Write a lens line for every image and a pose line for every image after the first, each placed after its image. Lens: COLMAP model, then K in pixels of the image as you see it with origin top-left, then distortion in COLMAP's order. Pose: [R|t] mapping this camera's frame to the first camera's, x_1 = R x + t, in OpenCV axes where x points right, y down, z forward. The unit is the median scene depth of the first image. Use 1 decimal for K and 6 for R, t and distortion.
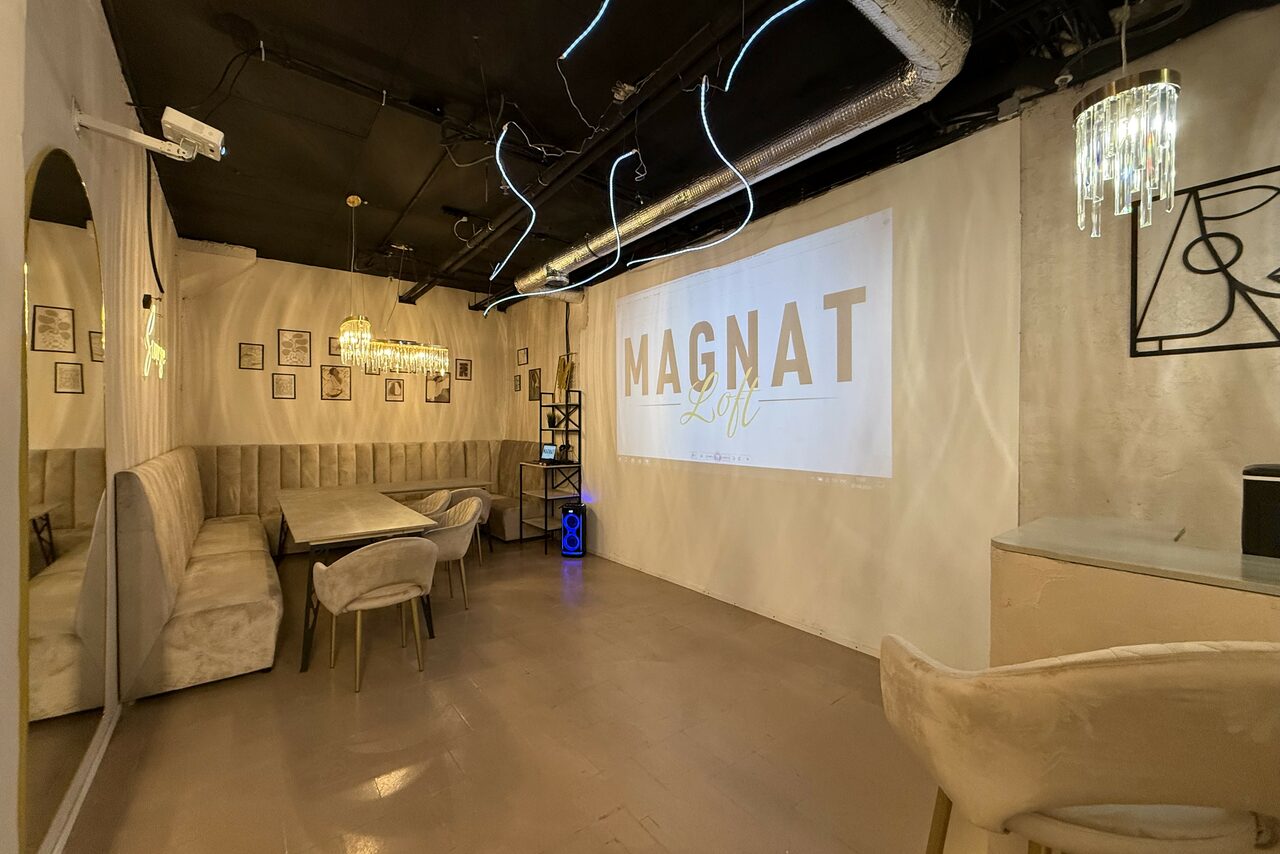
lens RADIAL K [[509.7, 0, 637.8], [0, 509.7, 429.8], [0, 0, 1]] dist [-0.000235, 0.000235]
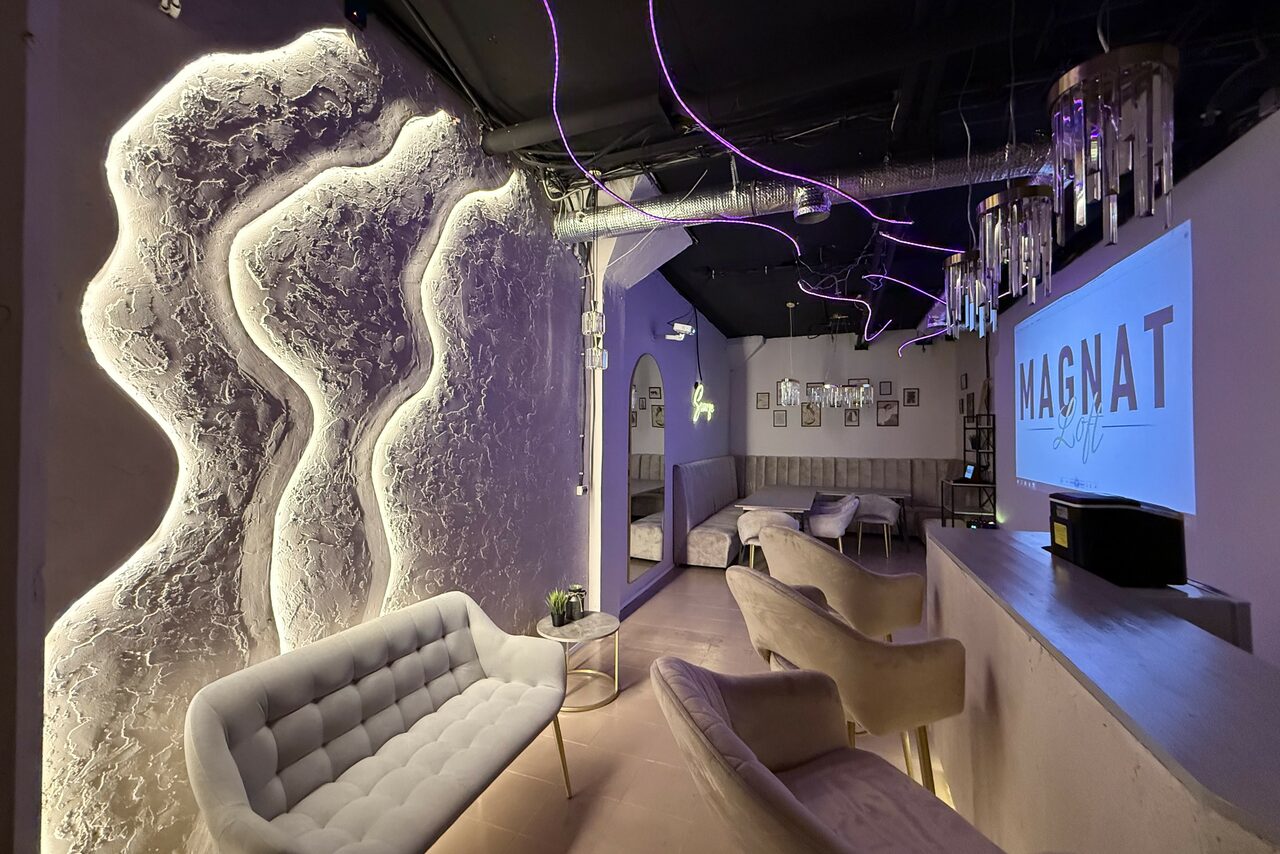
lens RADIAL K [[509.7, 0, 634.8], [0, 509.7, 428.7], [0, 0, 1]] dist [-0.000235, 0.000235]
pose [[0.514887, -0.013179, -0.857157, 0.547866], [-0.013778, 0.999625, -0.023646, -0.016358], [0.857148, 0.023985, 0.514512, -0.229425]]
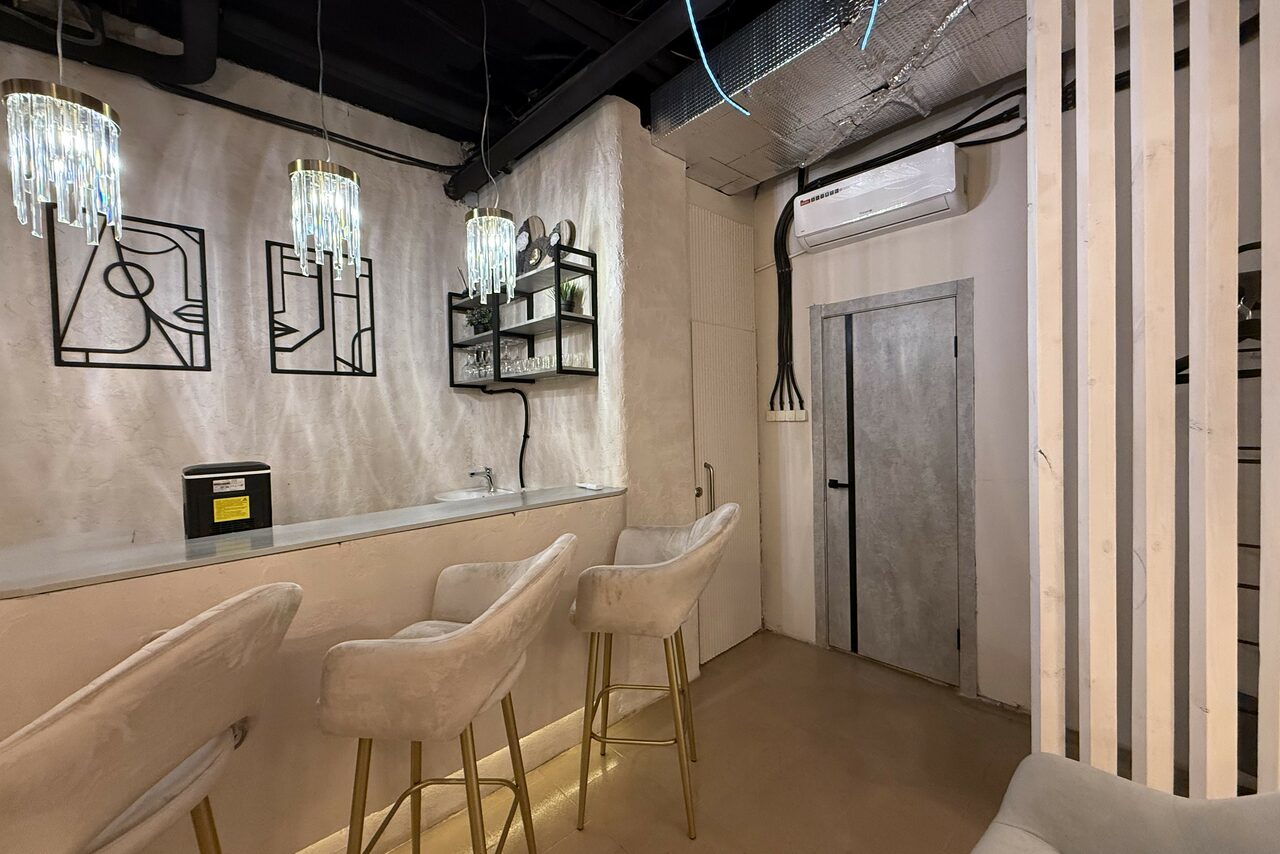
lens RADIAL K [[509.7, 0, 634.0], [0, 509.7, 429.2], [0, 0, 1]] dist [-0.000235, 0.000235]
pose [[-0.084616, -0.023069, 0.996147, -0.039031], [0.038352, 0.998916, 0.026390, -0.004224], [-0.995675, 0.040437, -0.083639, 0.005331]]
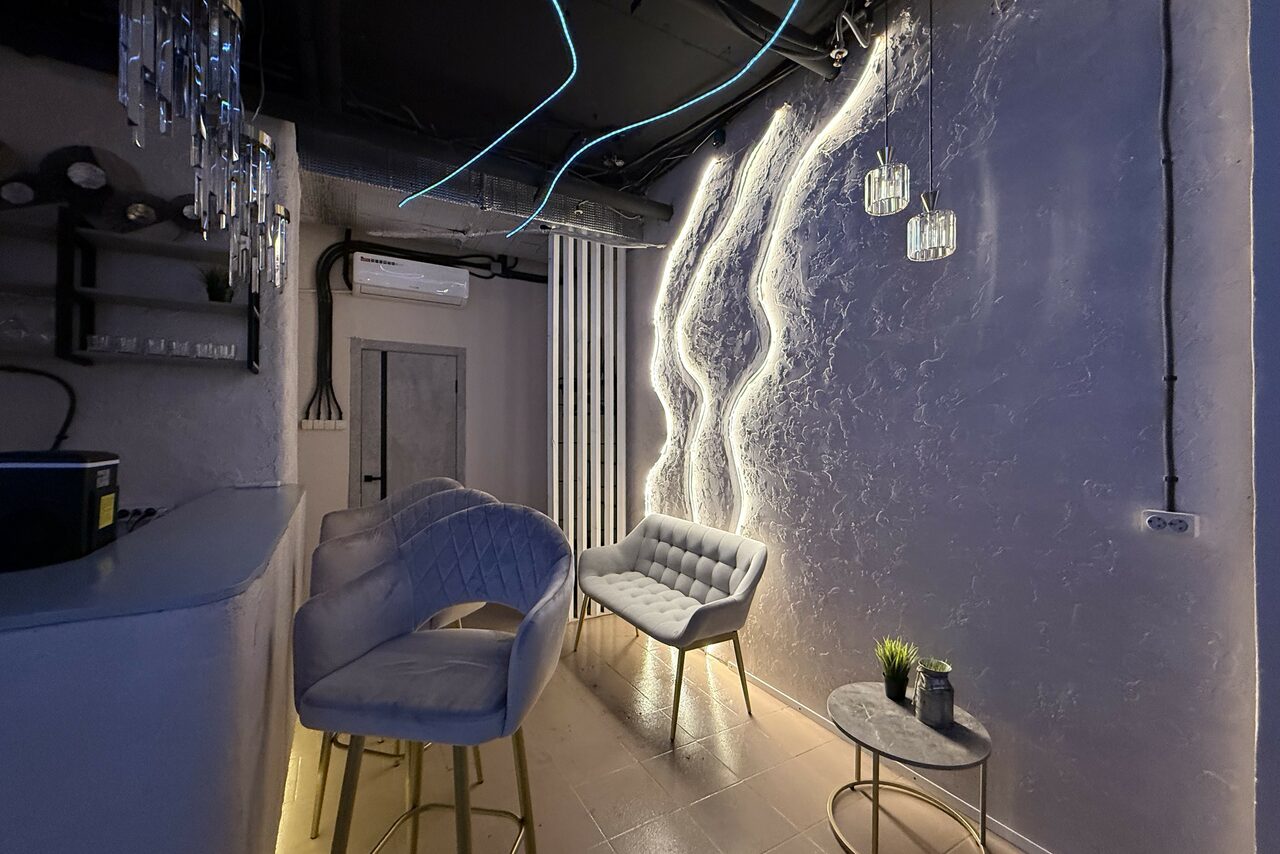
lens RADIAL K [[509.7, 0, 636.0], [0, 509.7, 430.7], [0, 0, 1]] dist [-0.000235, 0.000235]
pose [[-0.991164, -0.002198, 0.132625, 0.046397], [-0.001214, 0.999971, 0.007493, 0.008047], [-0.132637, 0.007266, -0.991138, 0.518144]]
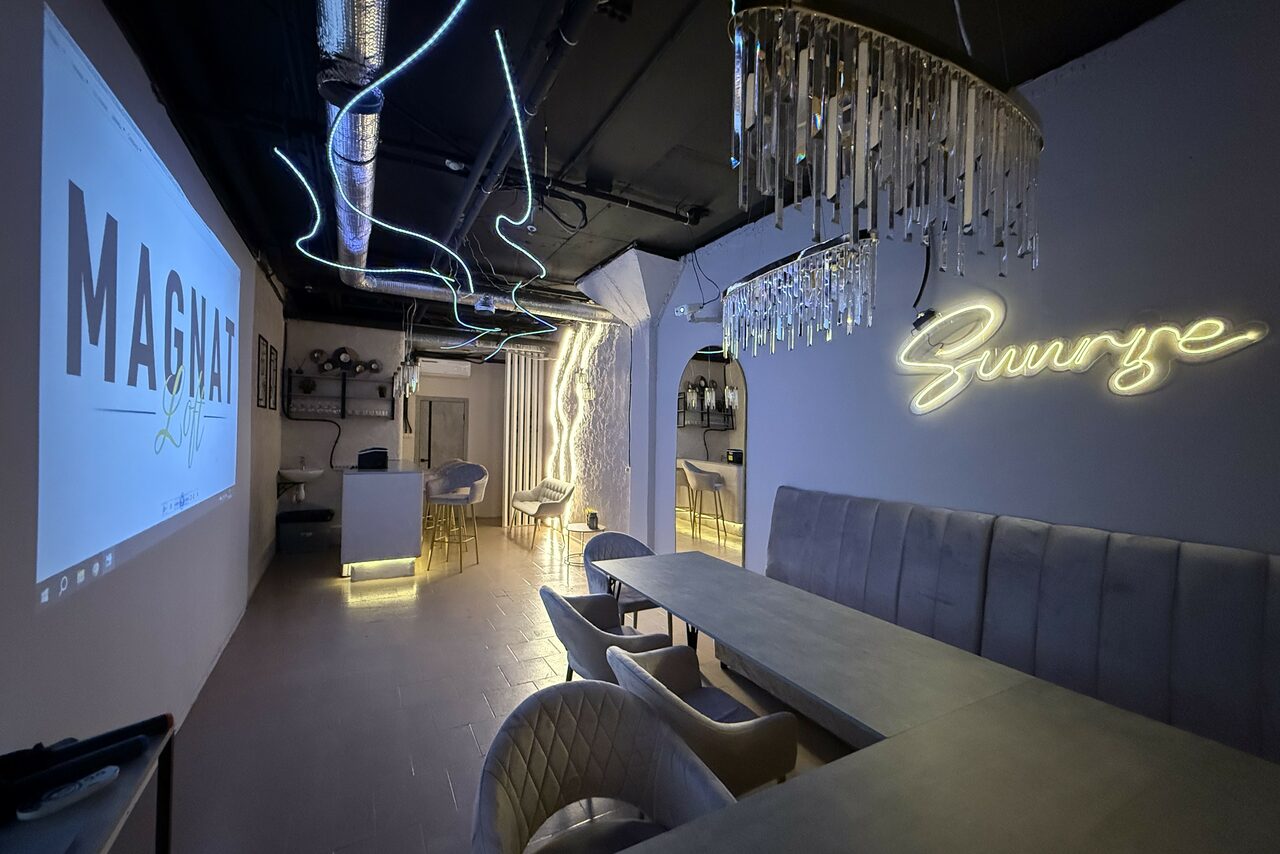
lens RADIAL K [[509.7, 0, 634.8], [0, 509.7, 431.2], [0, 0, 1]] dist [-0.000235, 0.000235]
pose [[-0.987019, -0.020965, 0.159232, -0.484041], [-0.019441, 0.999749, 0.011120, -0.050095], [-0.159425, 0.007880, -0.987179, 1.499789]]
